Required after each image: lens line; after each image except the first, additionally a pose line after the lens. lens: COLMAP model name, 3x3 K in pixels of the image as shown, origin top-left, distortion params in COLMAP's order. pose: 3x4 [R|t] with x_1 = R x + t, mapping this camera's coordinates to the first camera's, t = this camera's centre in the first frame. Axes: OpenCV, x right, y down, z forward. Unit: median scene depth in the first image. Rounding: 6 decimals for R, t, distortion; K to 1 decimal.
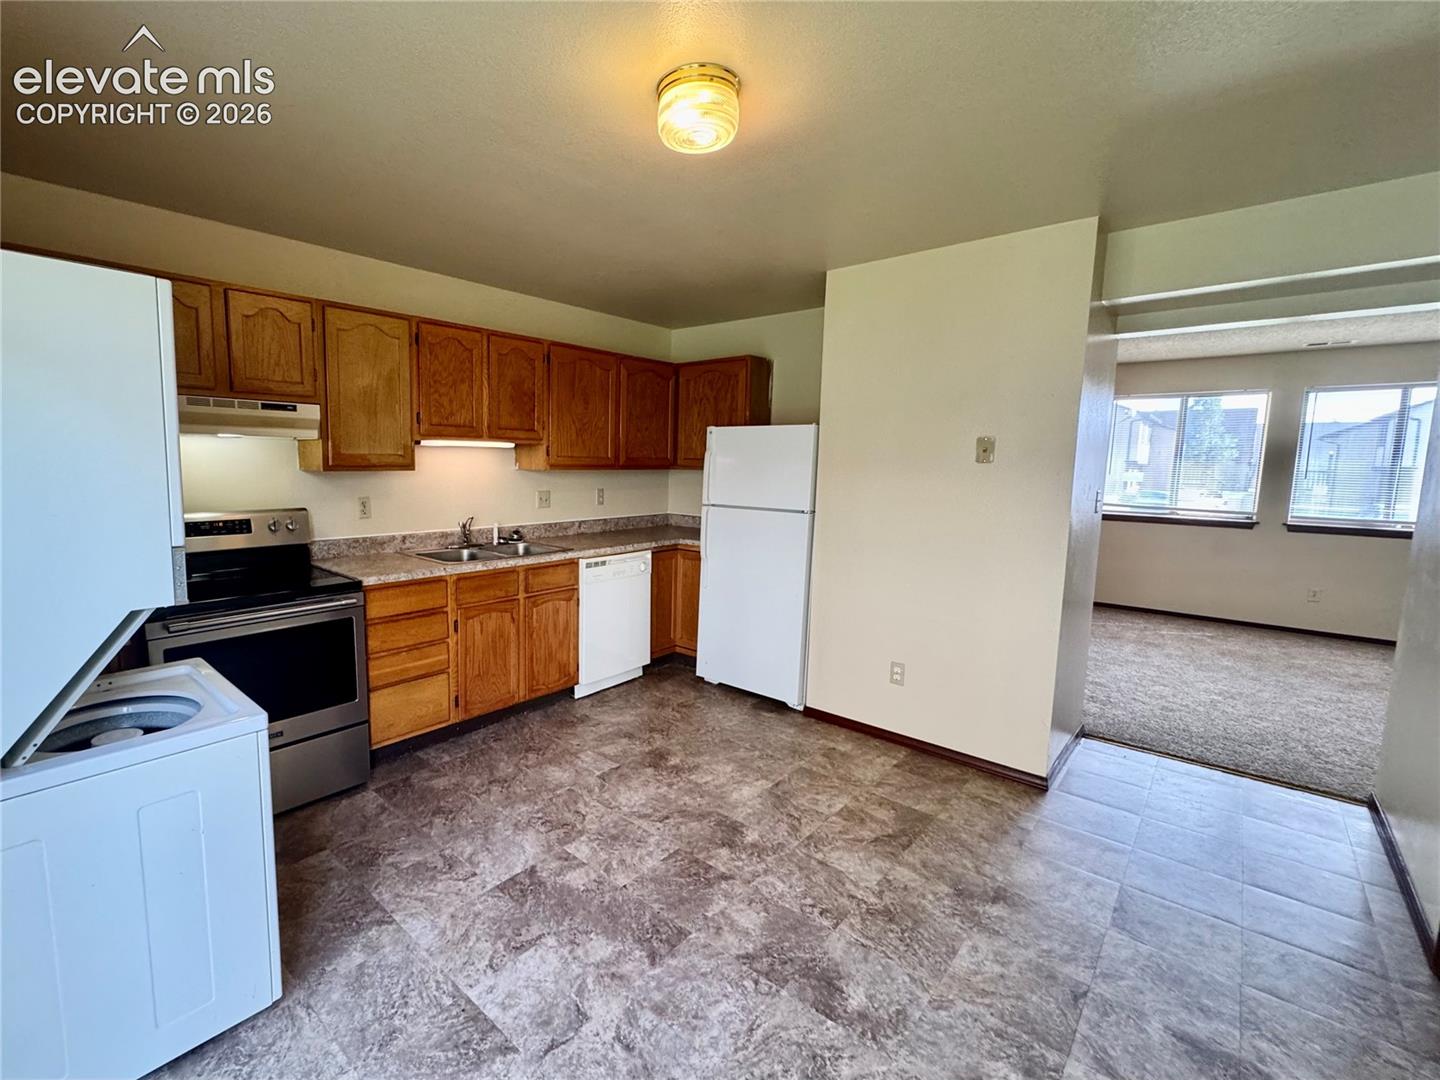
lens RADIAL K [[670.5, 0, 602.3], [0, 670.5, 539.1], [0, 0, 1]] dist [-0.000658, 0.000095]
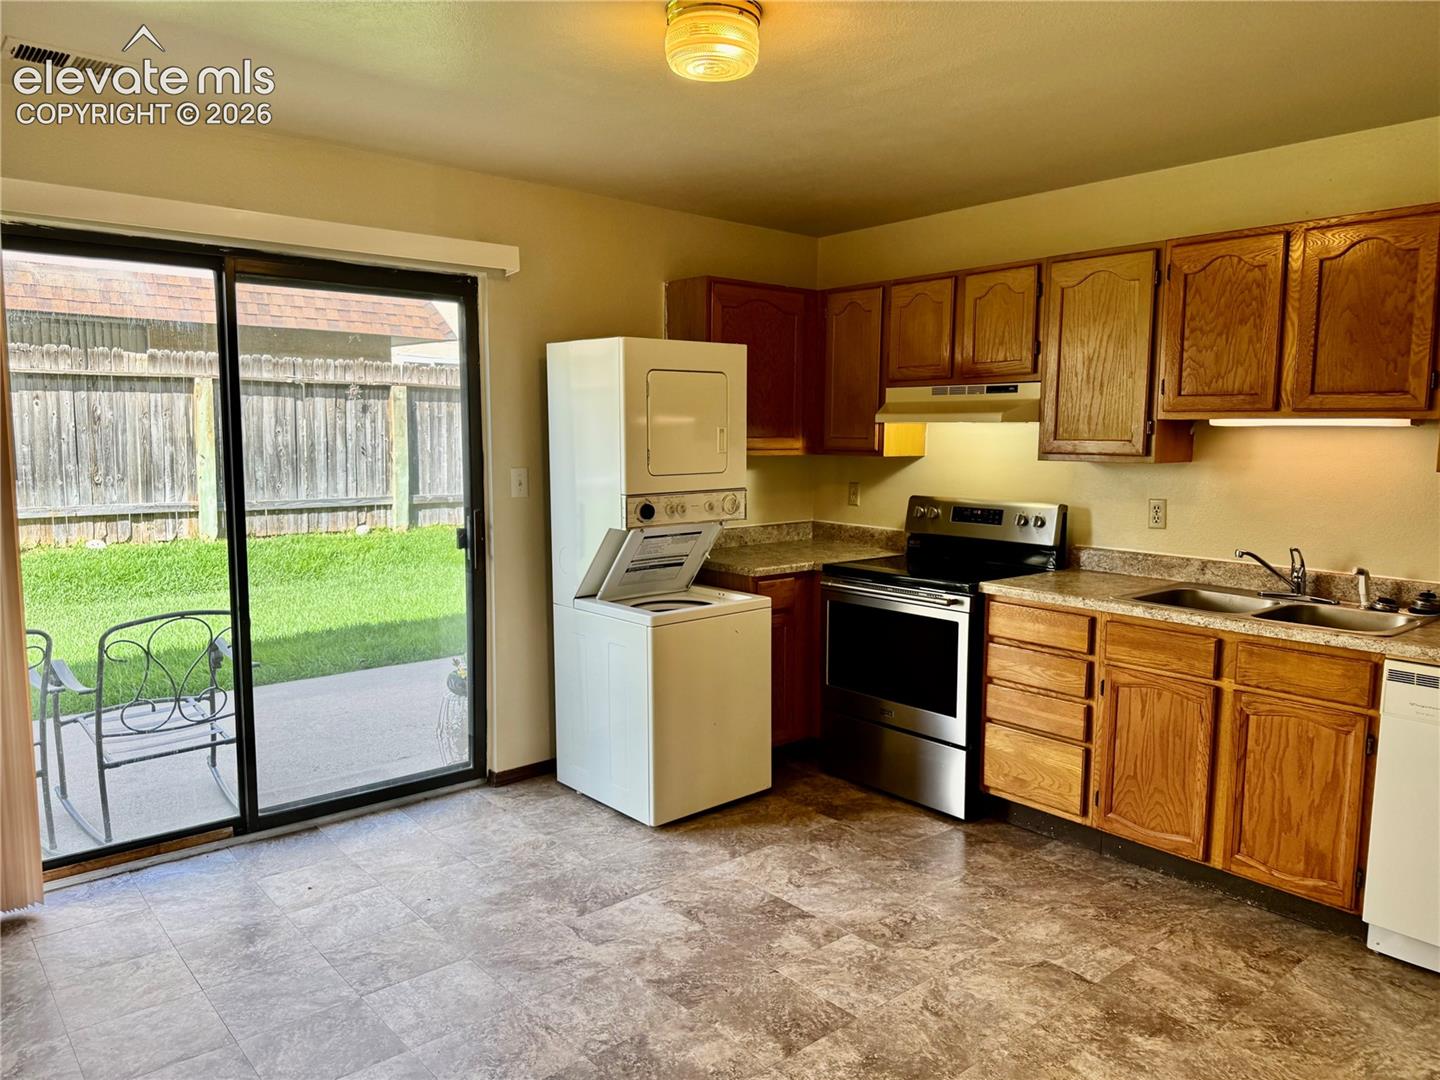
lens RADIAL K [[1022.3, 0, 720.0], [0, 1022.3, 540.0], [0, 0, 1]] dist [0.081431, -0.107109]
pose [[-0.106269, 0.092014, -0.990071, 0.960492], [-0.128725, 0.986057, 0.105457, -0.090785], [0.985970, 0.138654, -0.092943, 0.767829]]
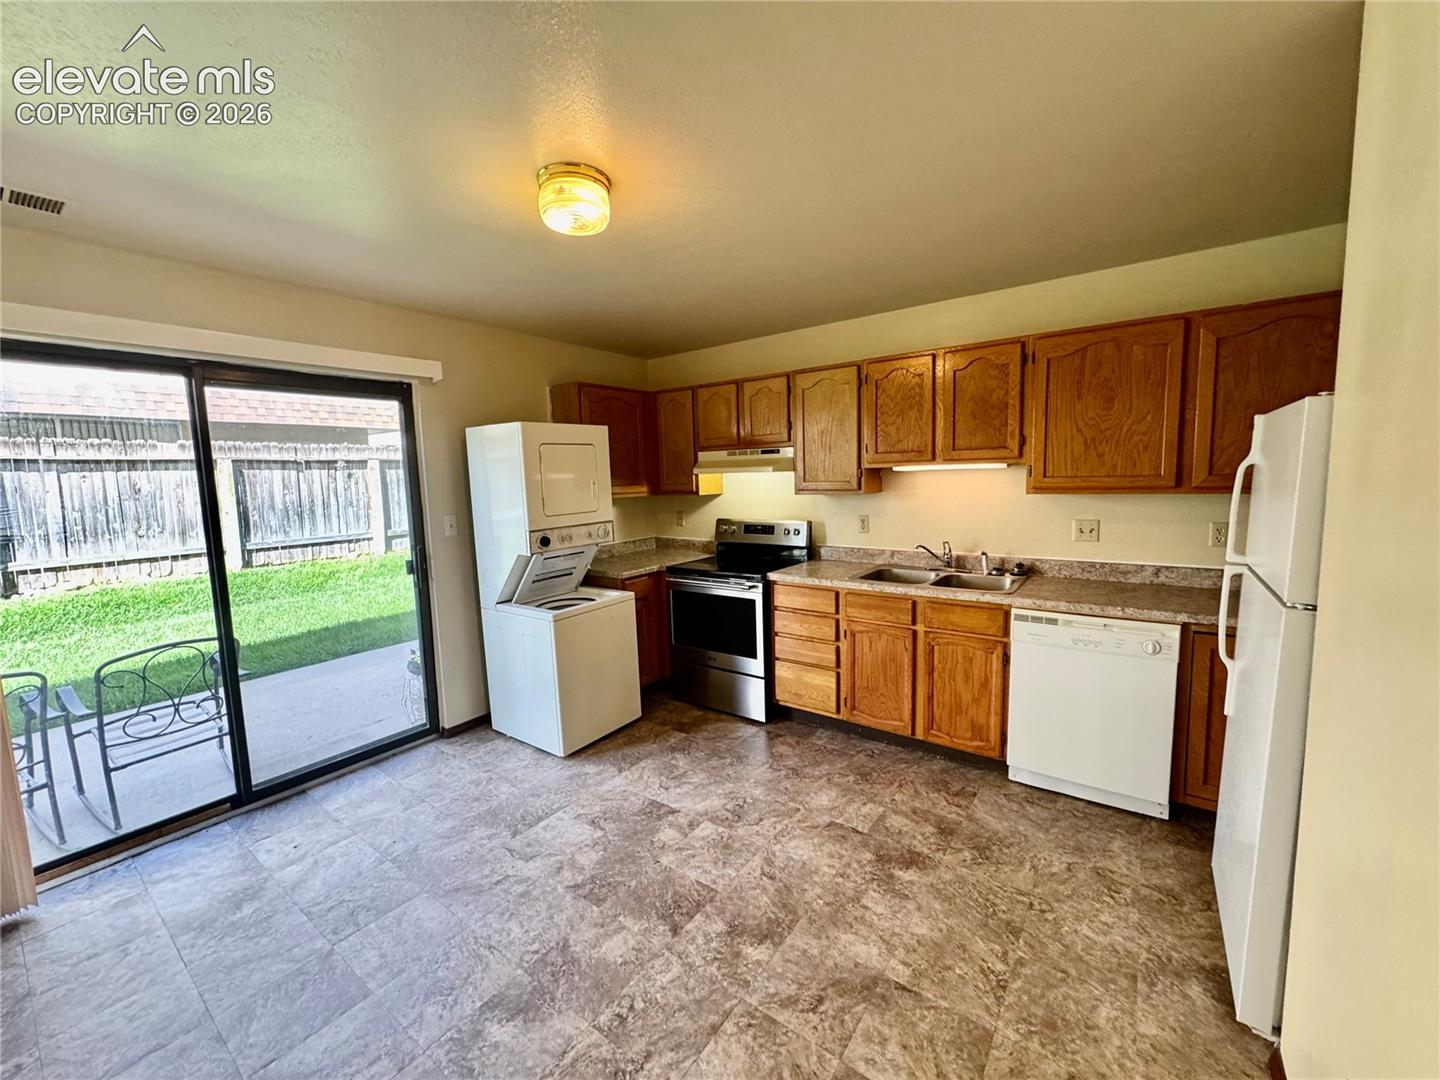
lens RADIAL K [[575.4, 0, 724.8], [0, 575.4, 534.5], [0, 0, 1]] dist [-0.001353, -0.000502]
pose [[0.125494, 0.085574, -0.988397, 0.768625], [-0.089212, 0.993210, 0.074664, -0.099231], [0.988075, 0.078807, 0.132276, 0.736364]]
